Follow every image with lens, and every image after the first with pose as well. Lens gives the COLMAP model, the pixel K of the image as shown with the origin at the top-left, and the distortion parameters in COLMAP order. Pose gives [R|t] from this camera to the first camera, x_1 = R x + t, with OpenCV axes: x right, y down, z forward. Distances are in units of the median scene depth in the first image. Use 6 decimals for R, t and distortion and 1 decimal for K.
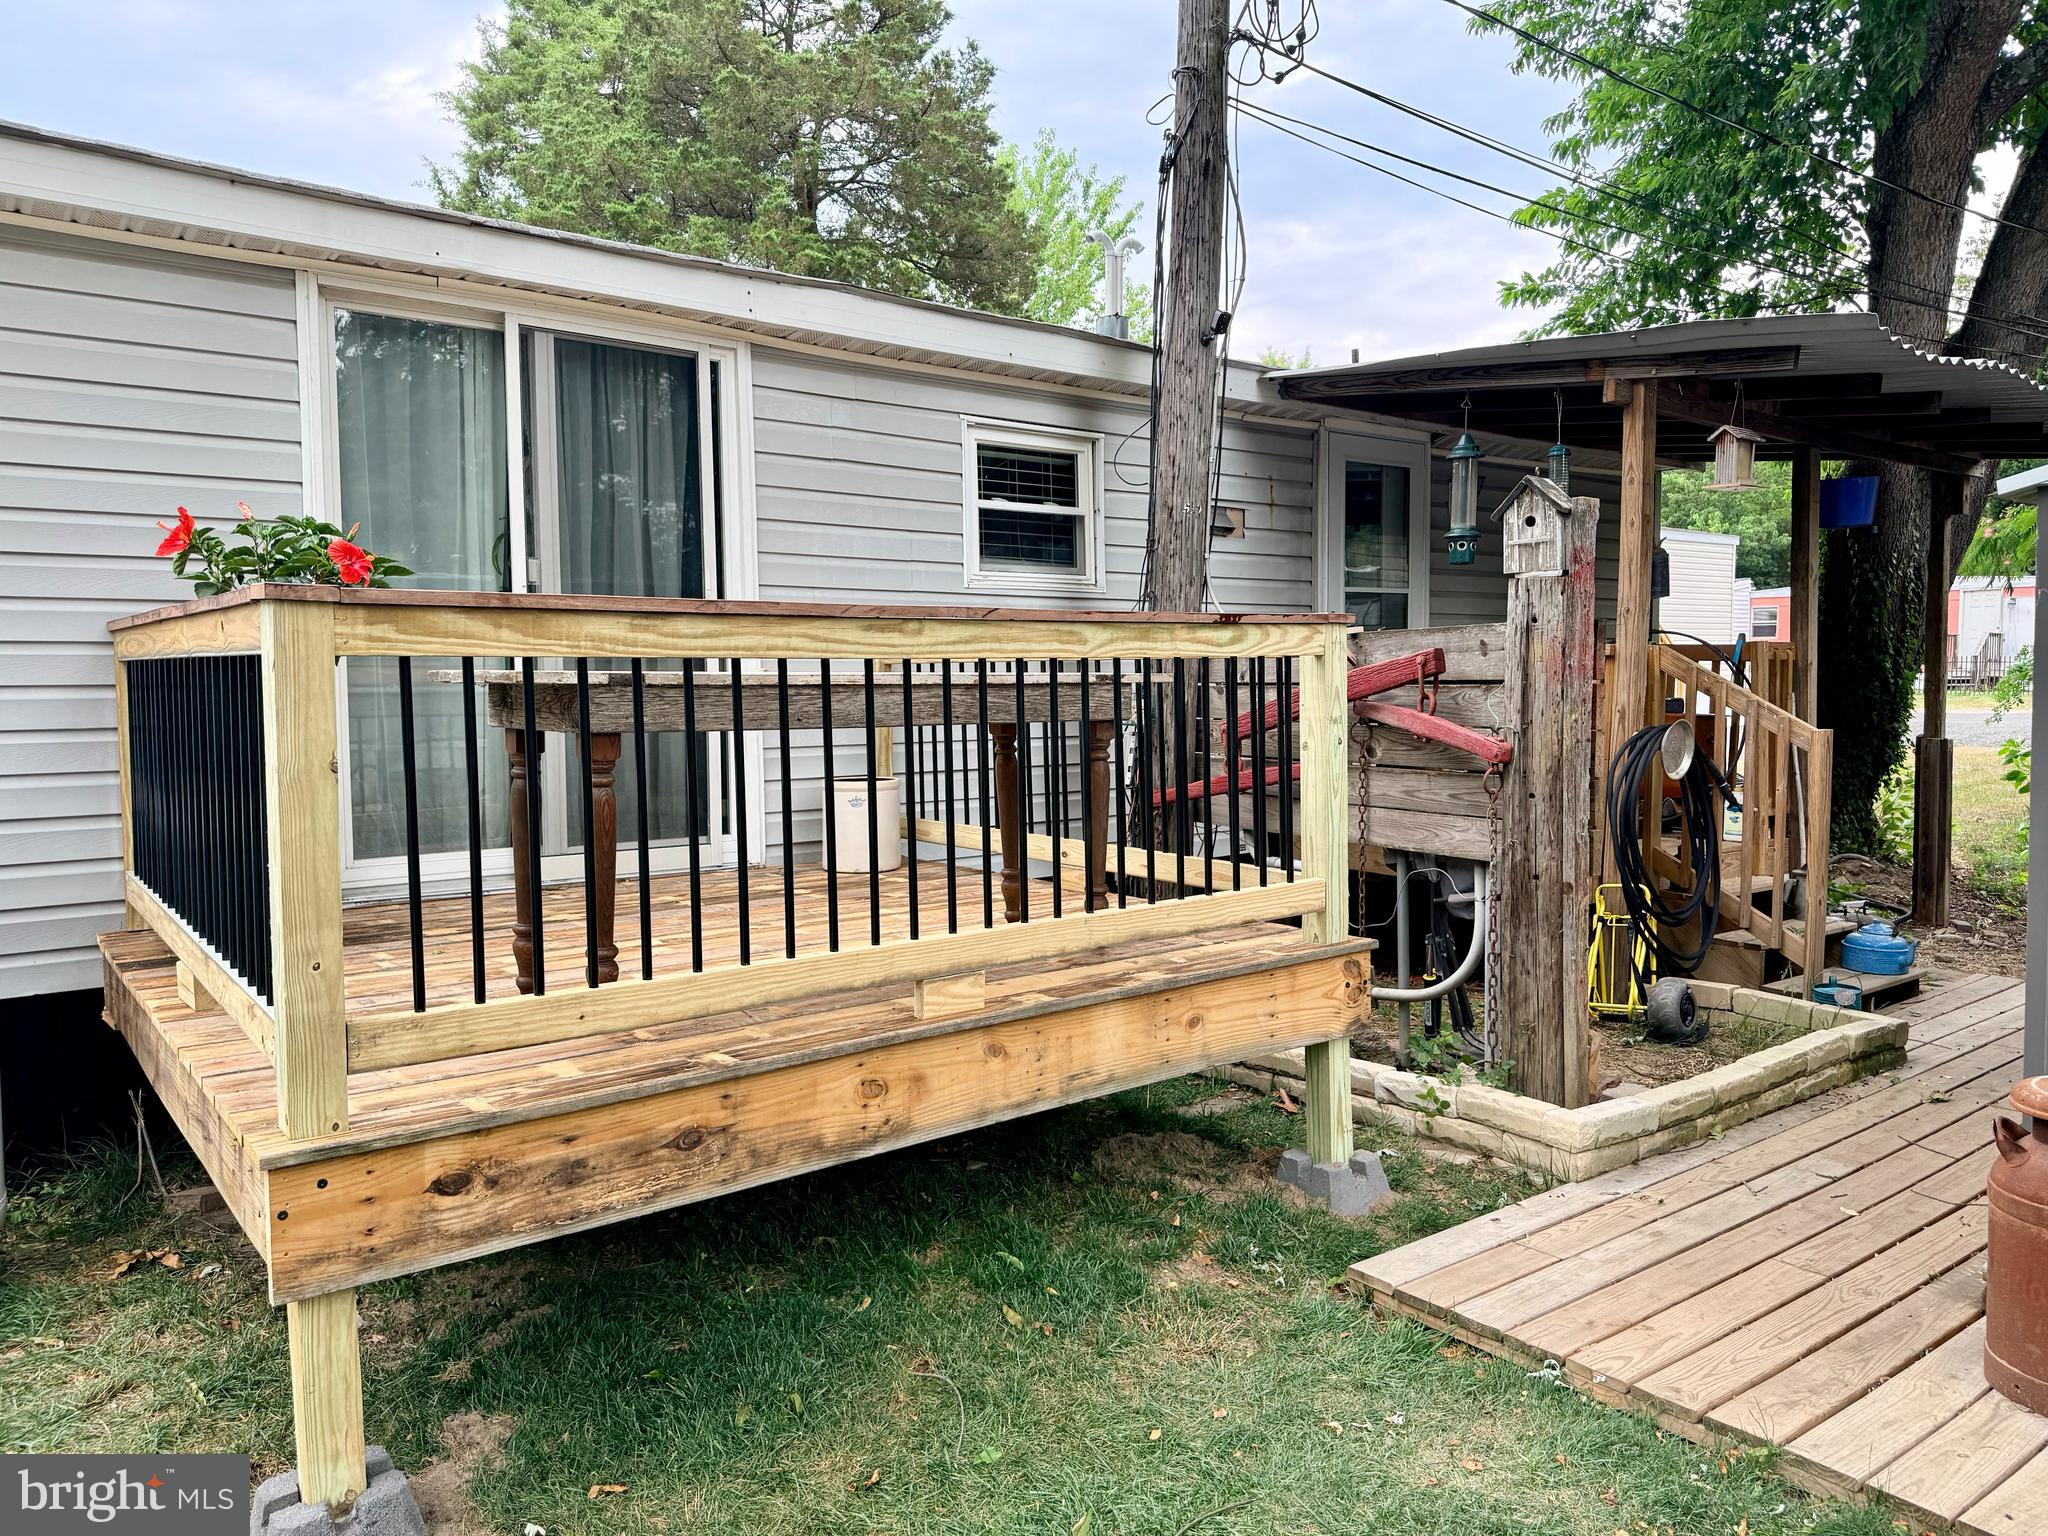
lens RADIAL K [[1430.5, 0, 1024.6], [0, 1430.5, 759.3], [0, 0, 1]] dist [0.084844, -0.139105]
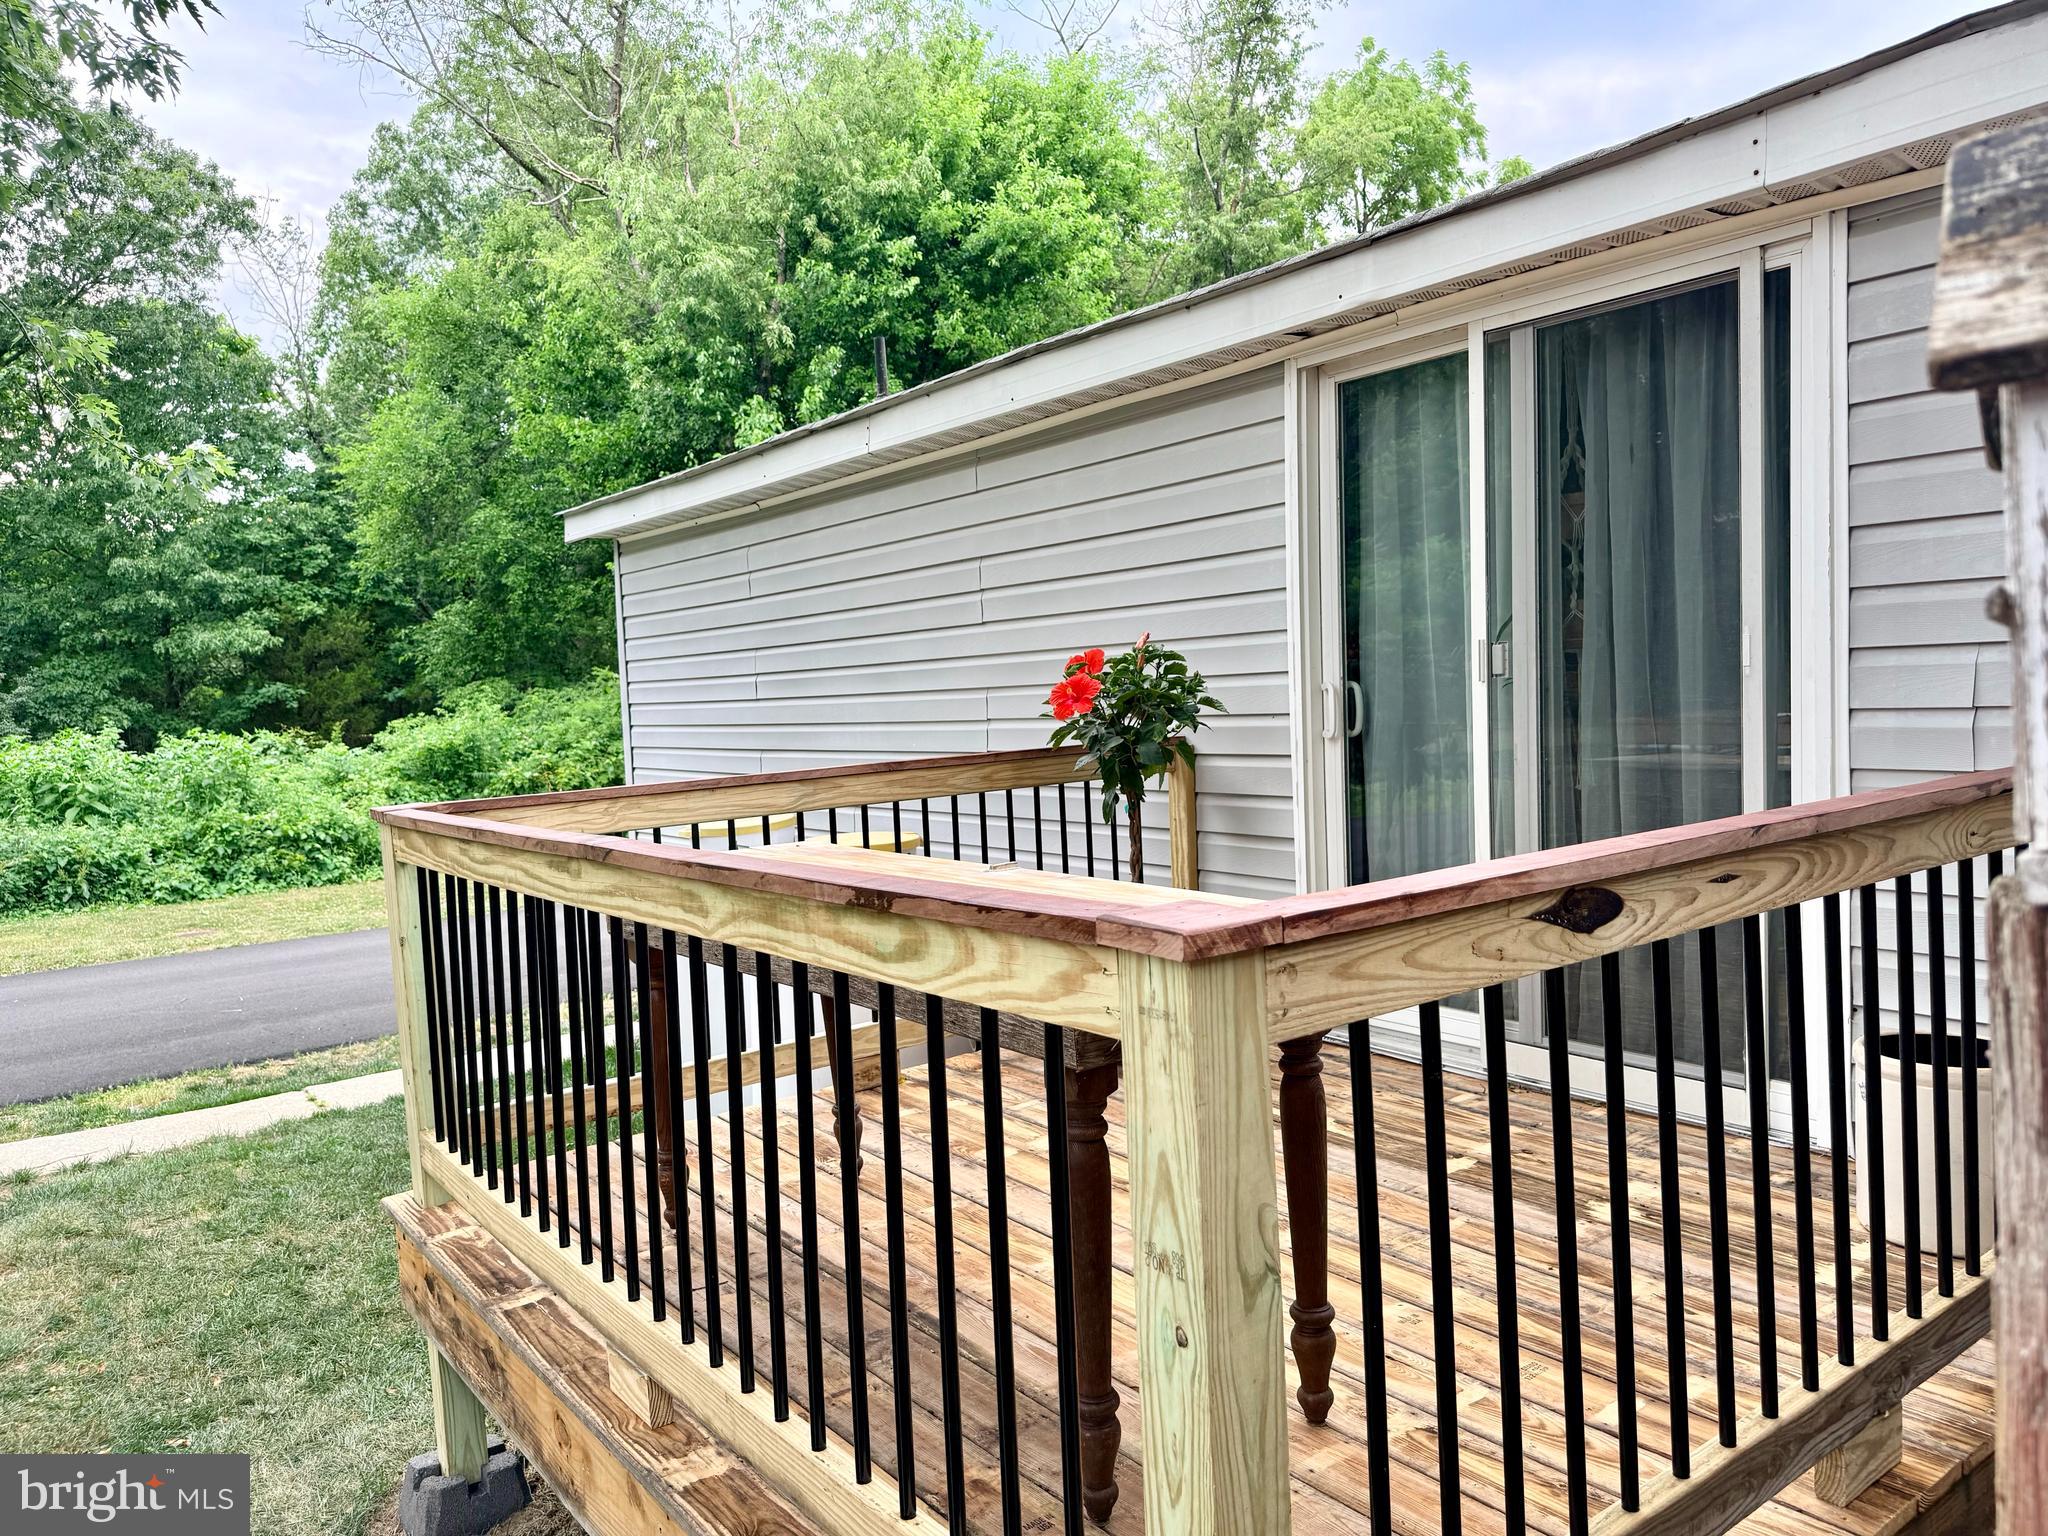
lens RADIAL K [[1430.5, 0, 1024.6], [0, 1430.5, 759.3], [0, 0, 1]] dist [0.084844, -0.139105]
pose [[-0.016205, 0.060299, -0.998049, 0.444422], [-0.008678, 0.998134, 0.060446, -0.130277], [0.999831, 0.009641, -0.015651, 0.826046]]
